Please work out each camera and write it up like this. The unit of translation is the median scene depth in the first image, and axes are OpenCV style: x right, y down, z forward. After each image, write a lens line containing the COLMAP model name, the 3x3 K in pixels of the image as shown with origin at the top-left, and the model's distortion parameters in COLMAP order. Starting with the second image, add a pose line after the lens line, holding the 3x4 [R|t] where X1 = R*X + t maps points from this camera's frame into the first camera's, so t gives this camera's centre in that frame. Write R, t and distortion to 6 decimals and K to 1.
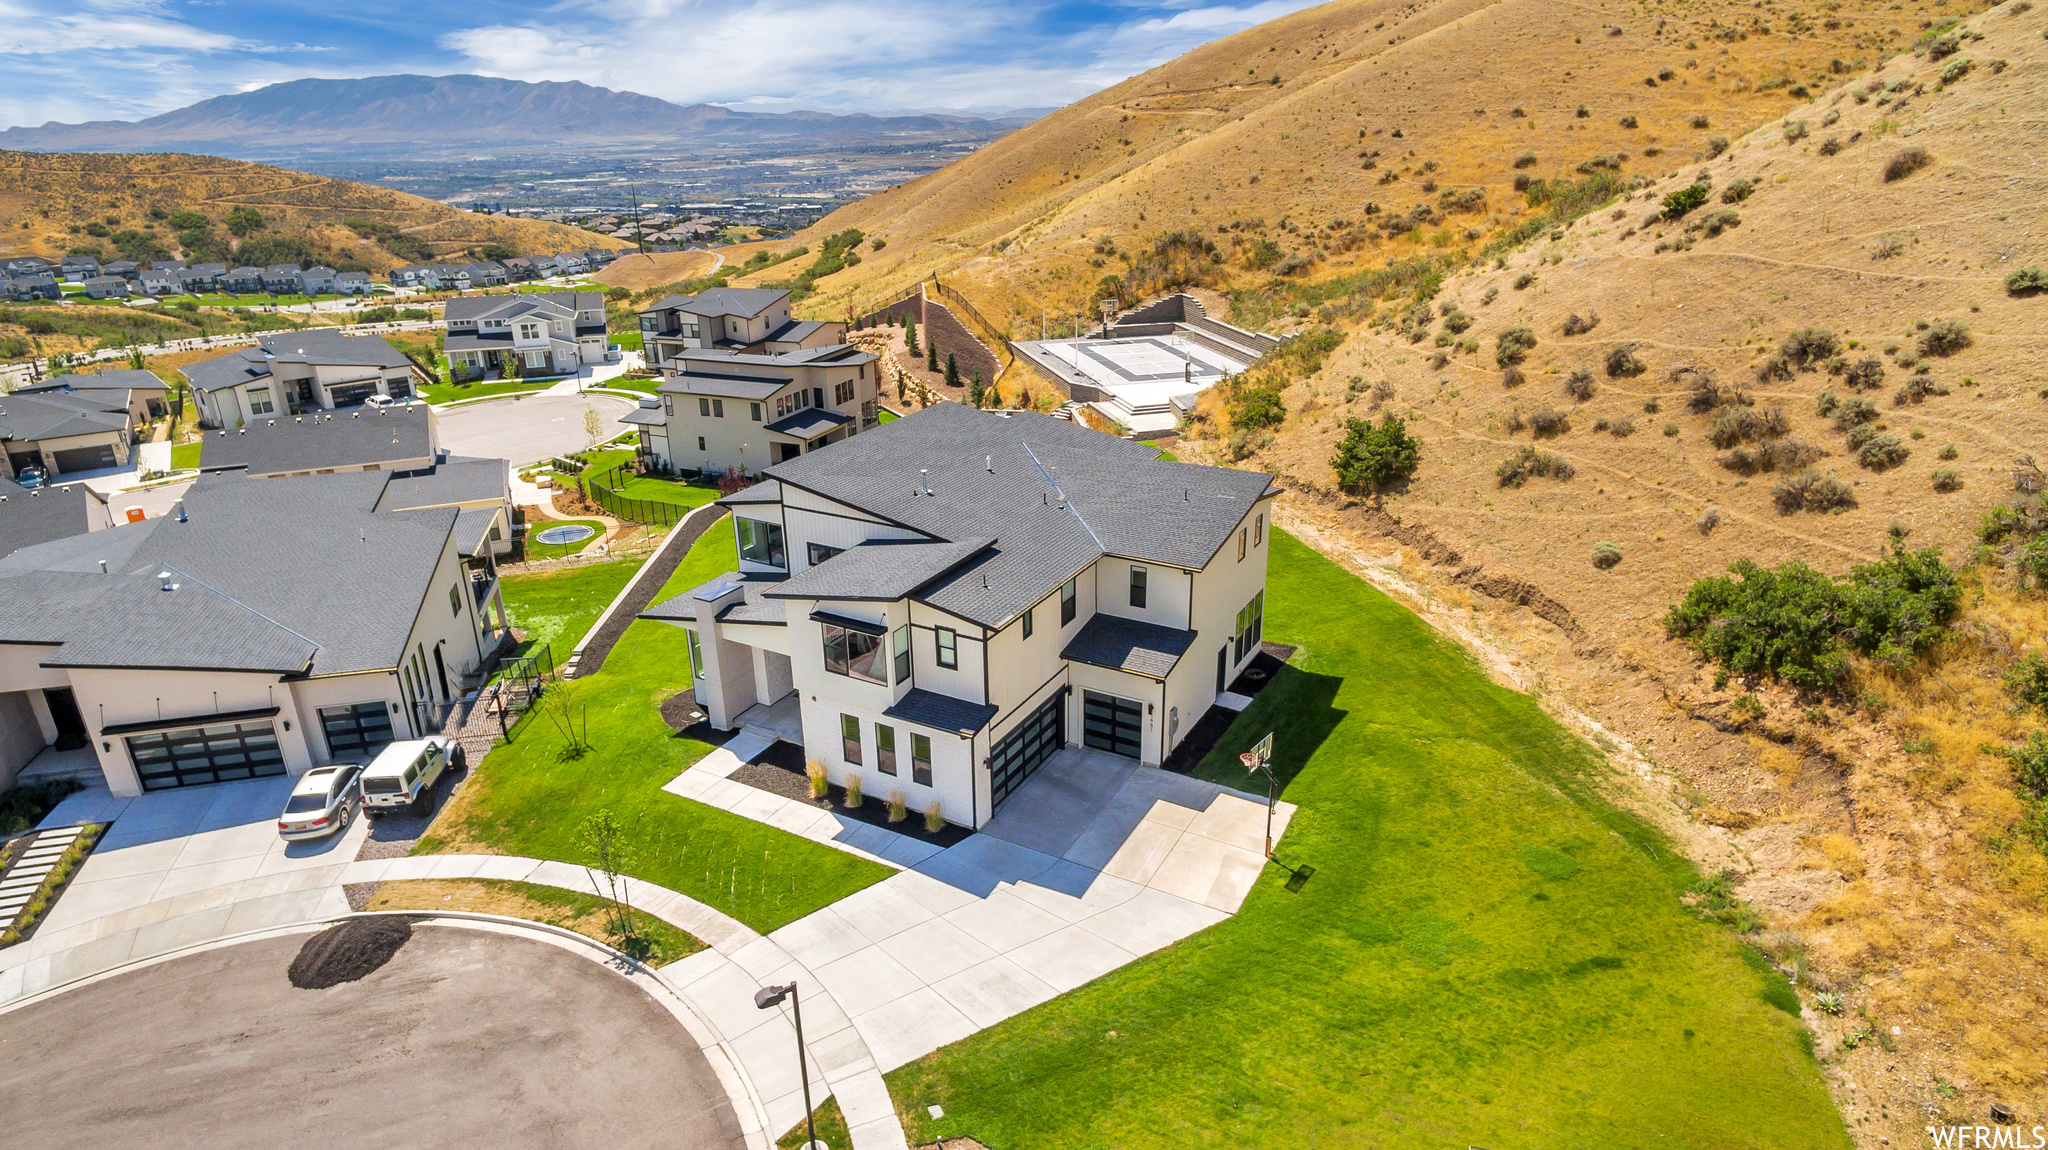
lens RADIAL K [[1159.5, 0, 1013.7], [0, 1159.5, 582.0], [0, 0, 1]] dist [0.008539, -0.002435]
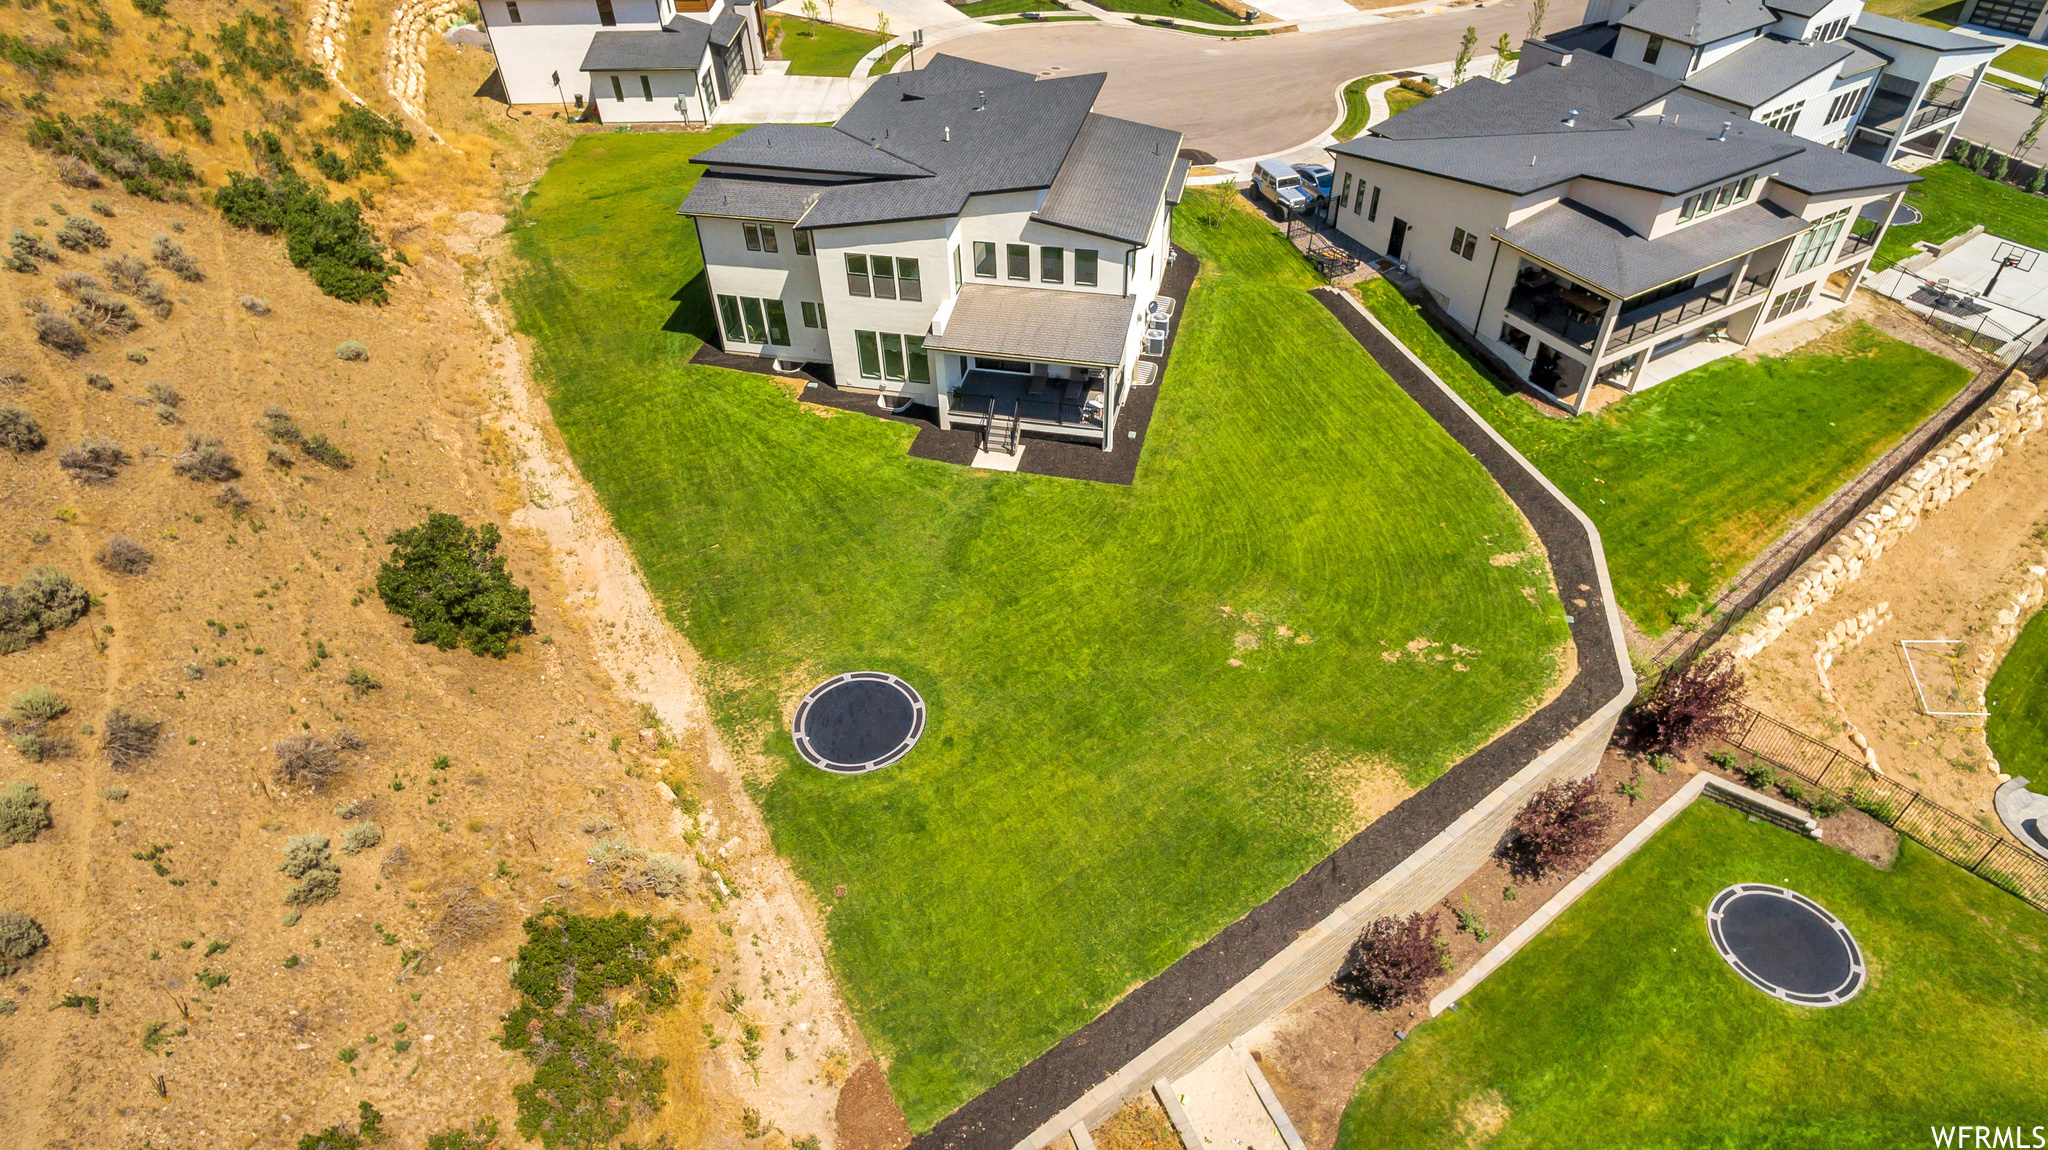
lens RADIAL K [[1158.6, 0, 1012.2], [0, 1158.6, 582.1], [0, 0, 1]] dist [0.008923, 0.001735]
pose [[-0.958220, 0.225053, -0.176538, 0.096340], [-0.060210, 0.444663, 0.893672, -0.415494], [0.279623, 0.866964, -0.412534, 0.849675]]
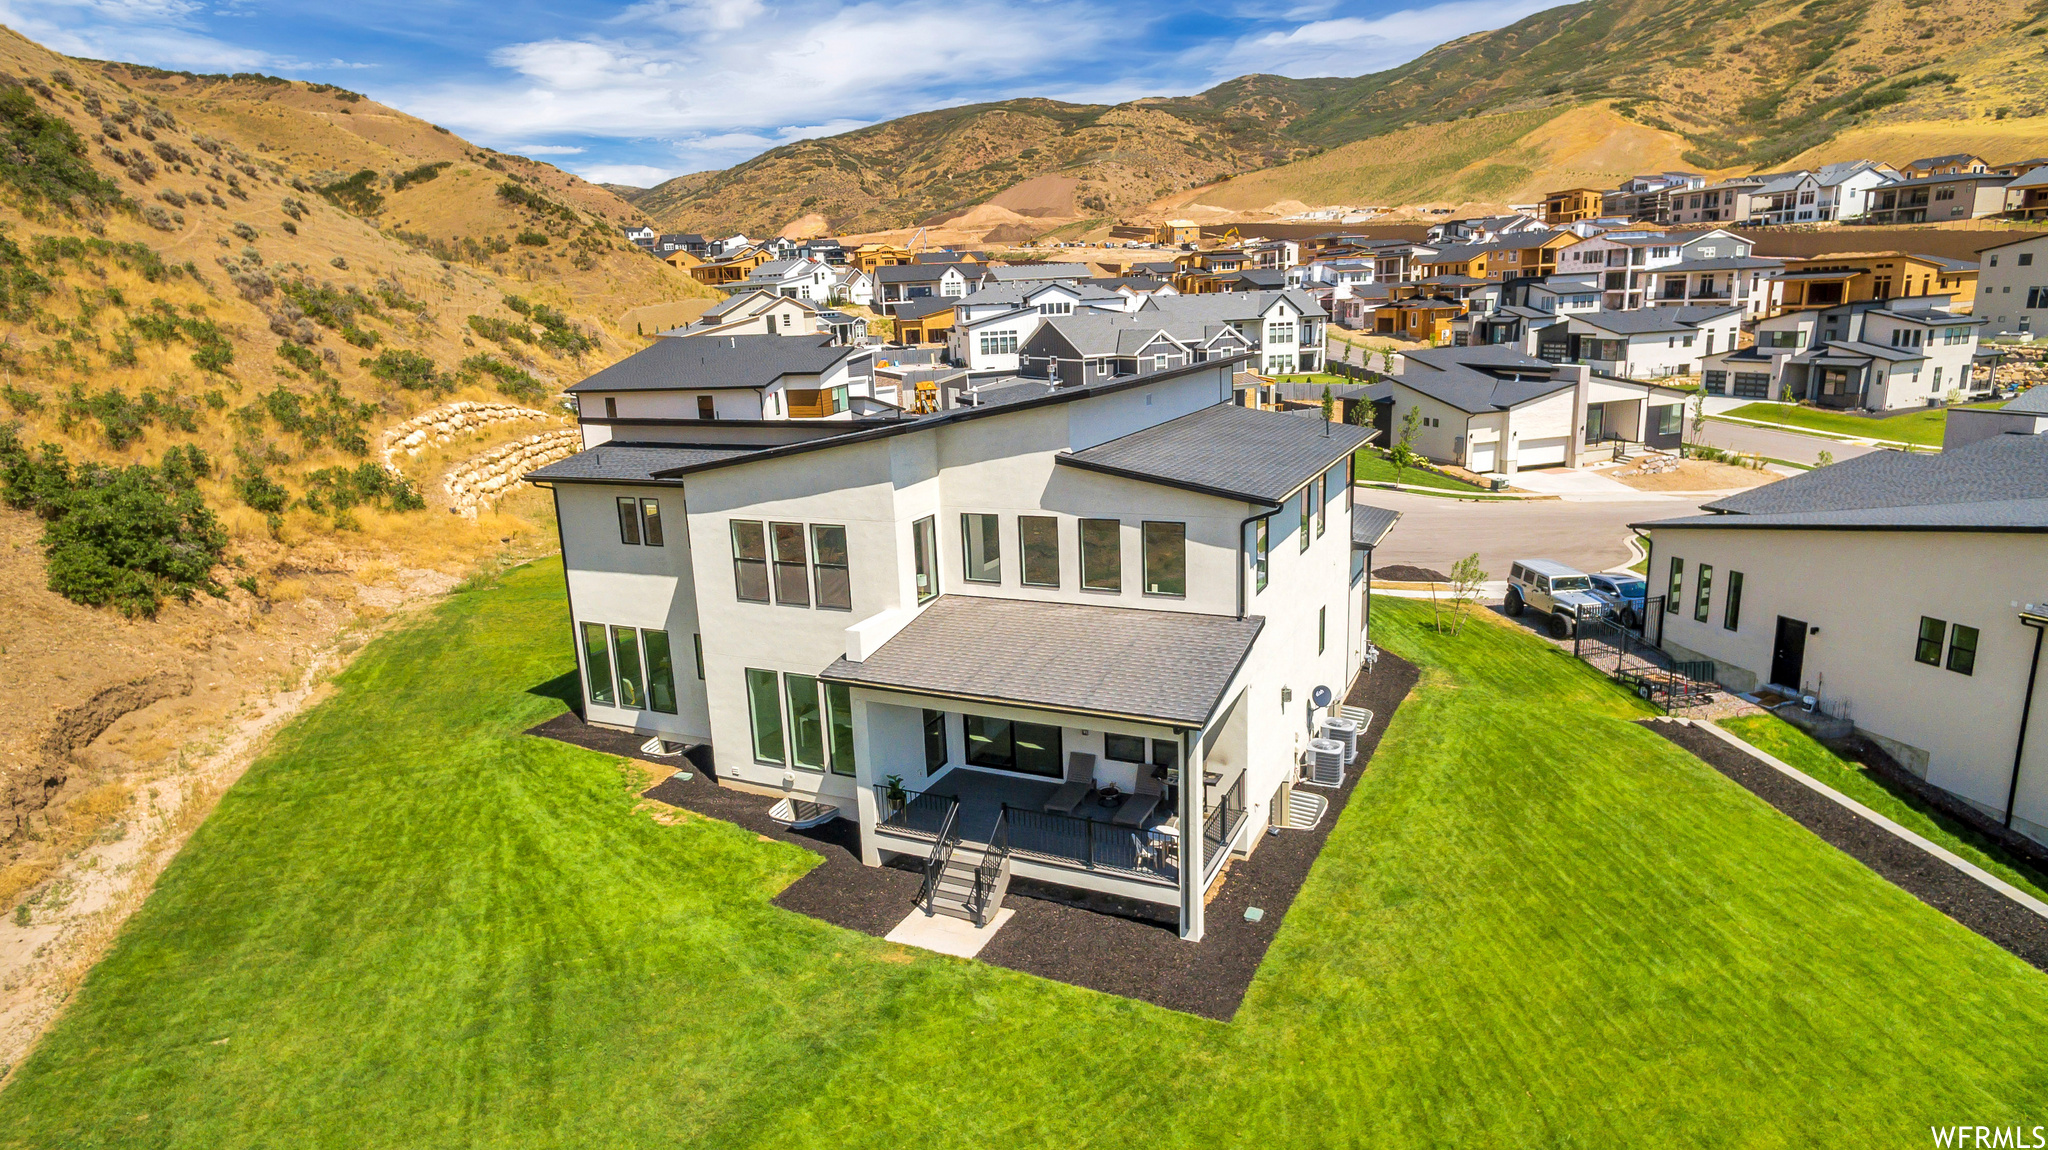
lens RADIAL K [[1158.6, 0, 1012.2], [0, 1158.6, 582.1], [0, 0, 1]] dist [0.008923, 0.001735]
pose [[-0.996051, 0.075480, -0.046750, -0.001800], [0.033761, 0.808995, 0.586845, -0.190288], [0.082116, 0.582949, -0.808349, 0.745905]]
